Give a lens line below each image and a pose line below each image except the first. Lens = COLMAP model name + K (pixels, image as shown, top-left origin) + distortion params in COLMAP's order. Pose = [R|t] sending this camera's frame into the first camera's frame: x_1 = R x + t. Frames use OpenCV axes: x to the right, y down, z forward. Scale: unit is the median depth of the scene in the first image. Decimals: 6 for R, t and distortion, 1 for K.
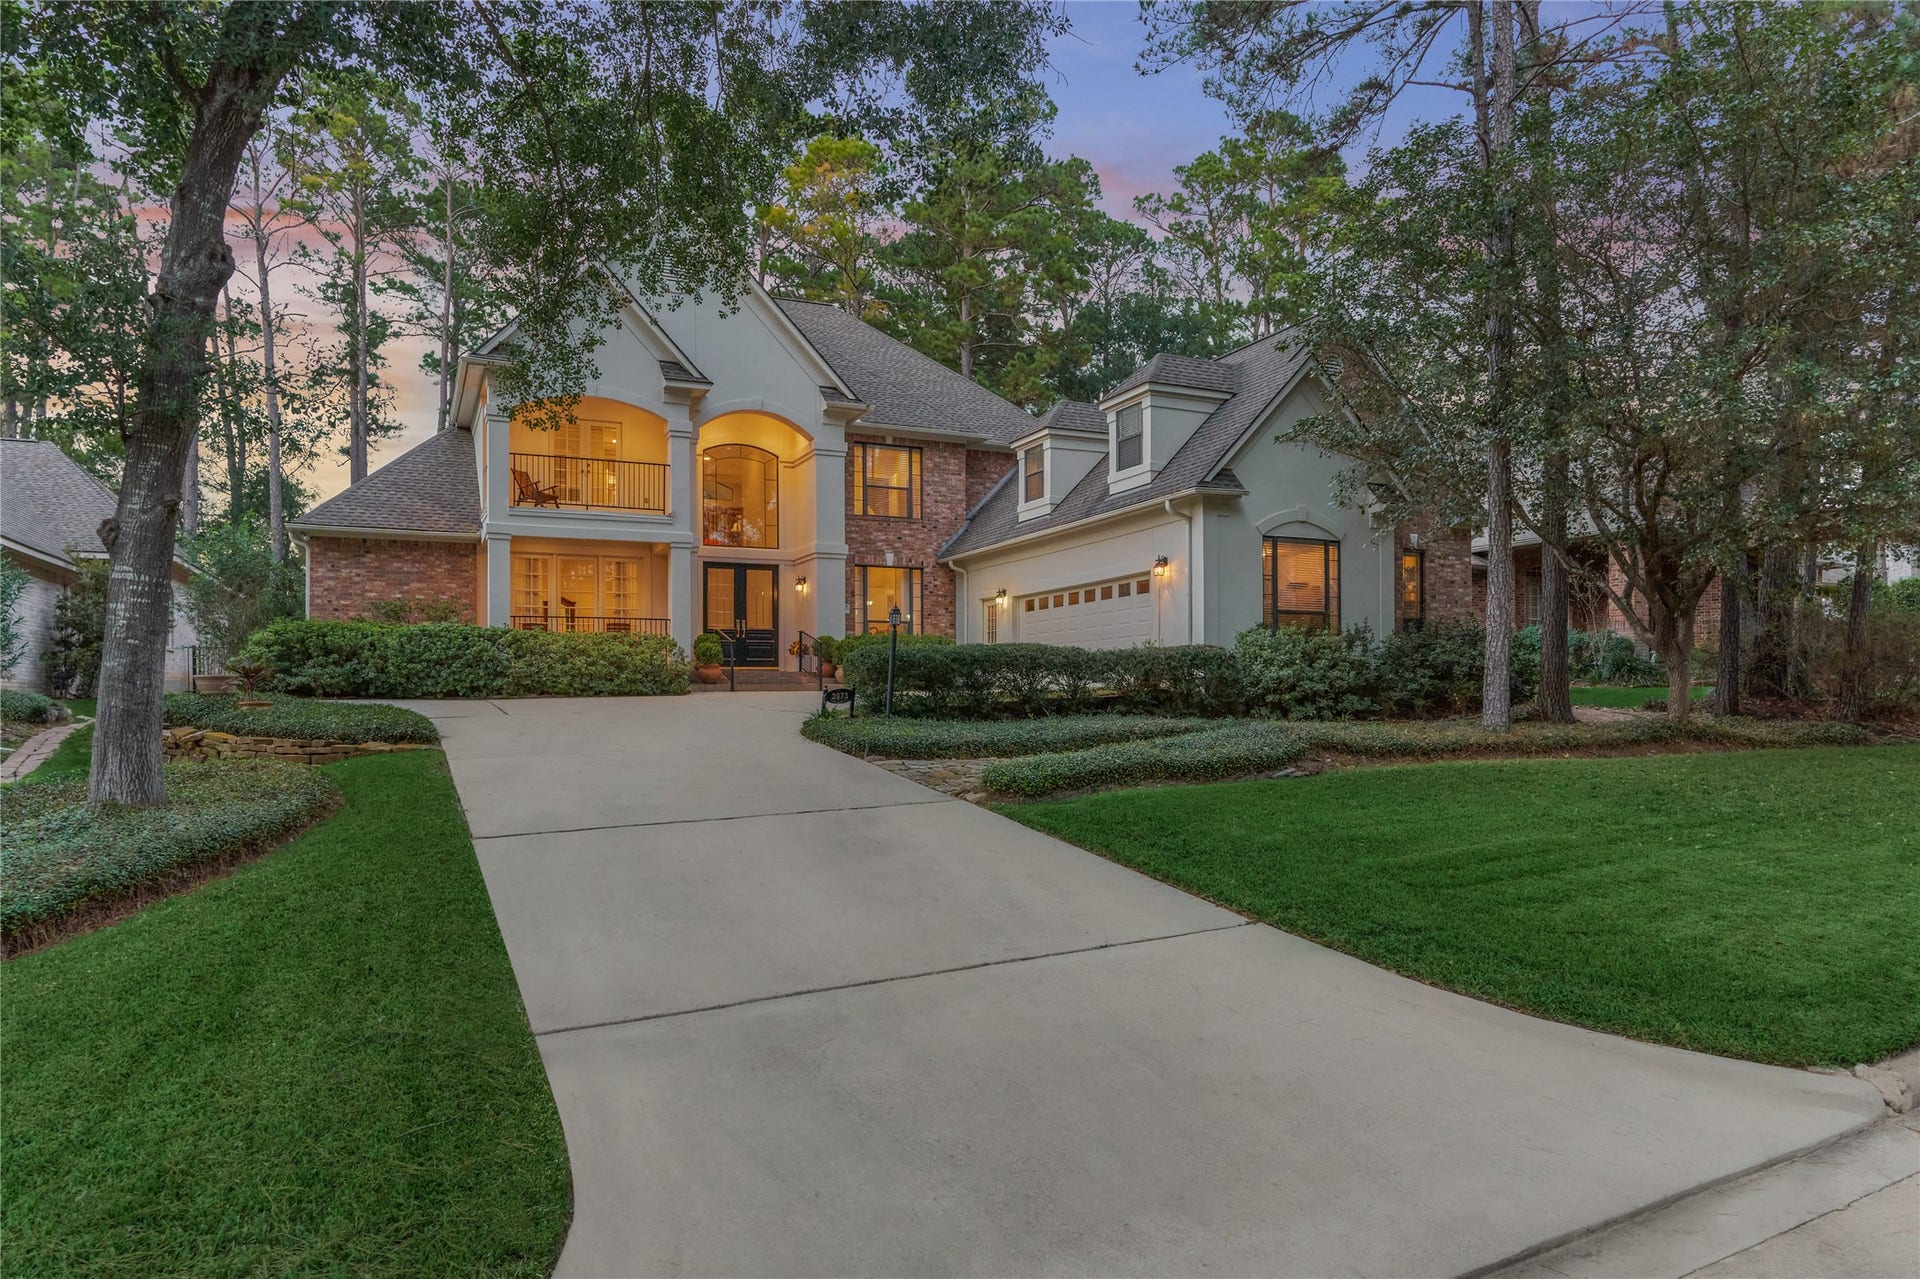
lens RADIAL K [[1019.0, 0, 961.1], [0, 1019.0, 647.2], [0, 0, 1]] dist [0.001864, 0.000047]
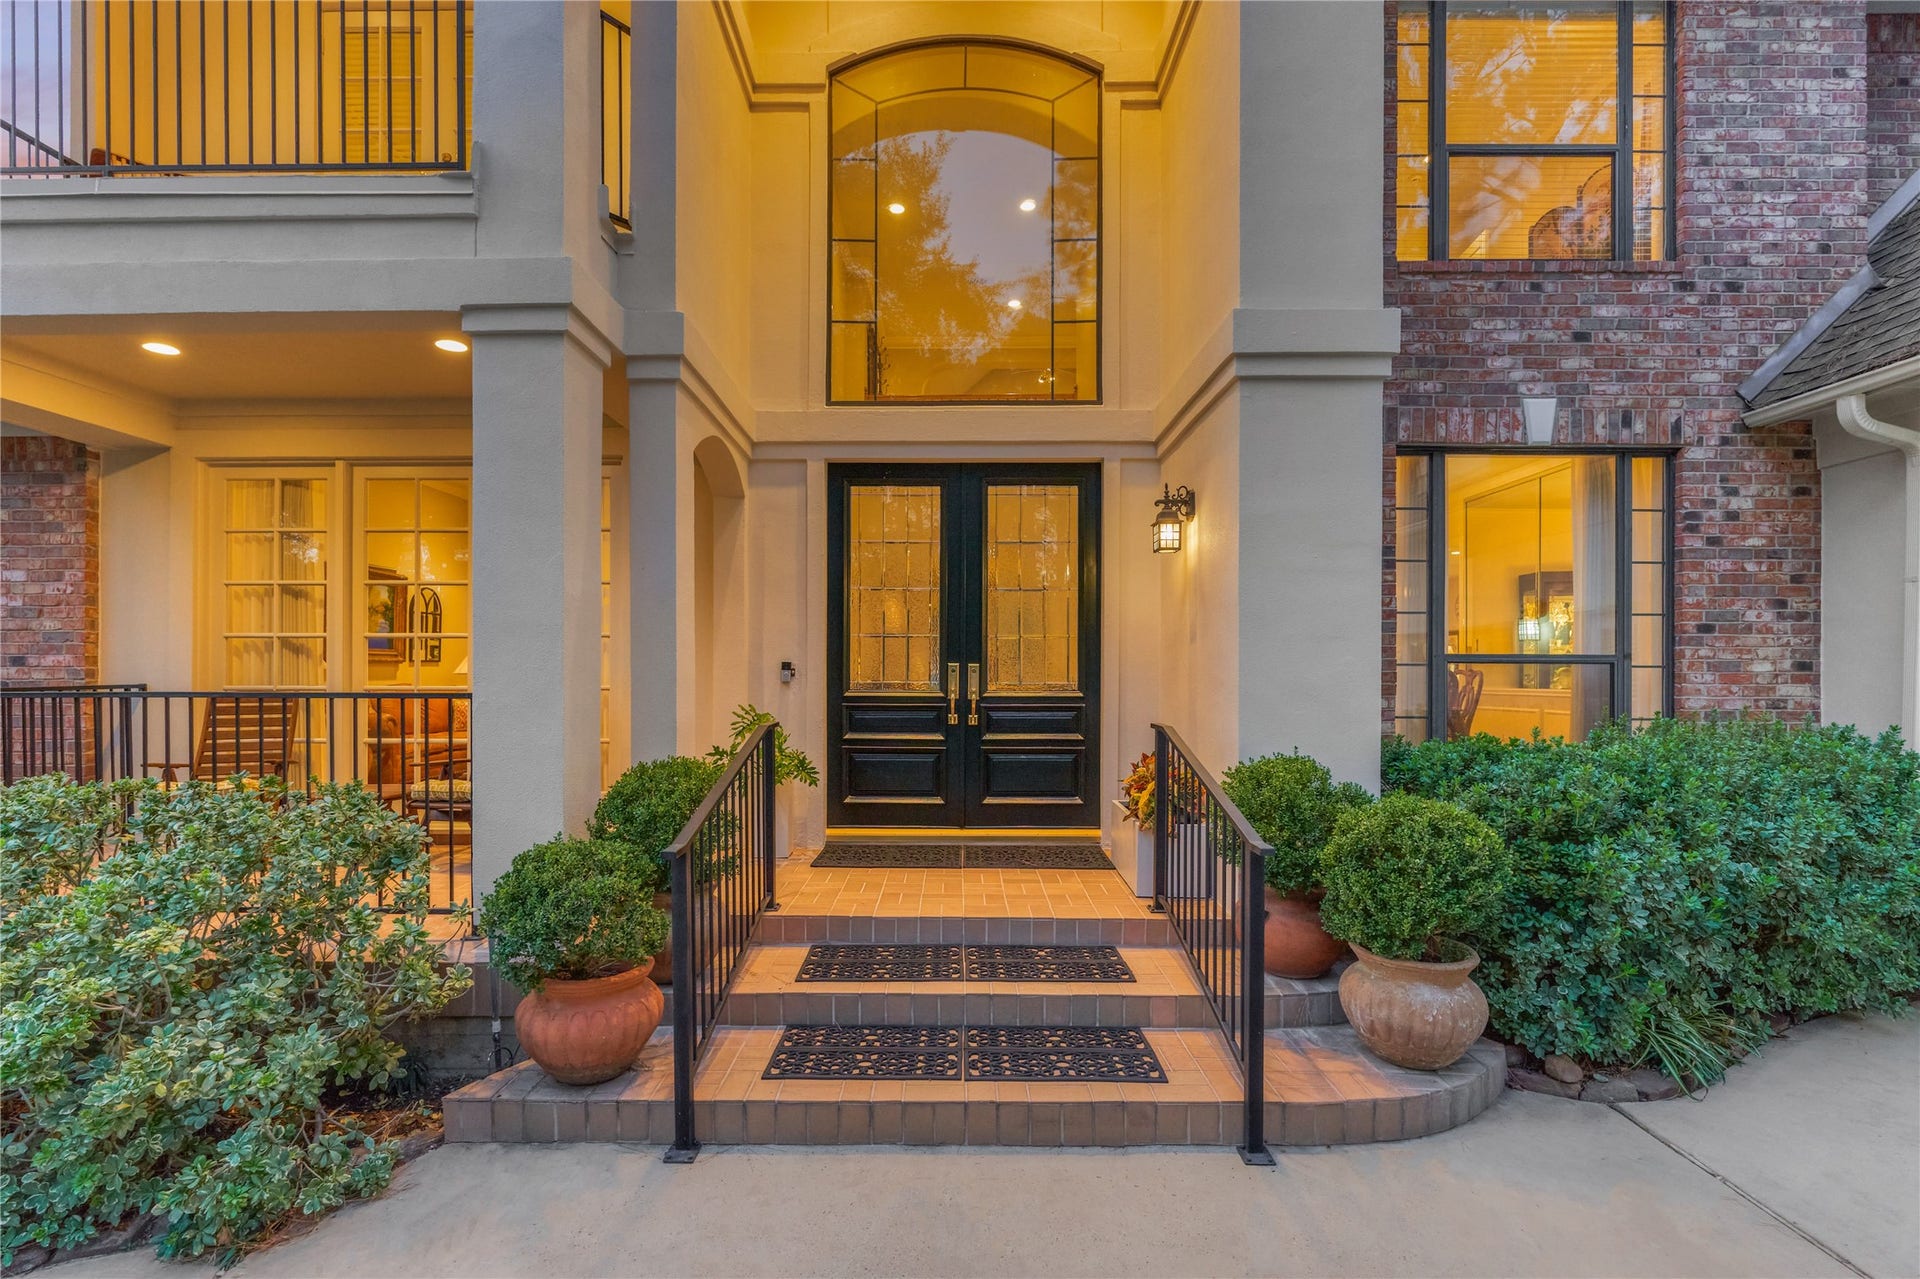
lens RADIAL K [[889.3, 0, 954.1], [0, 889.3, 640.2], [0, 0, 1]] dist [0.003701, 0.000559]
pose [[0.885934, -0.002528, -0.463805, -0.098421], [0.006553, 0.999954, 0.007067, -0.033033], [0.463765, -0.009300, 0.885909, 0.735654]]
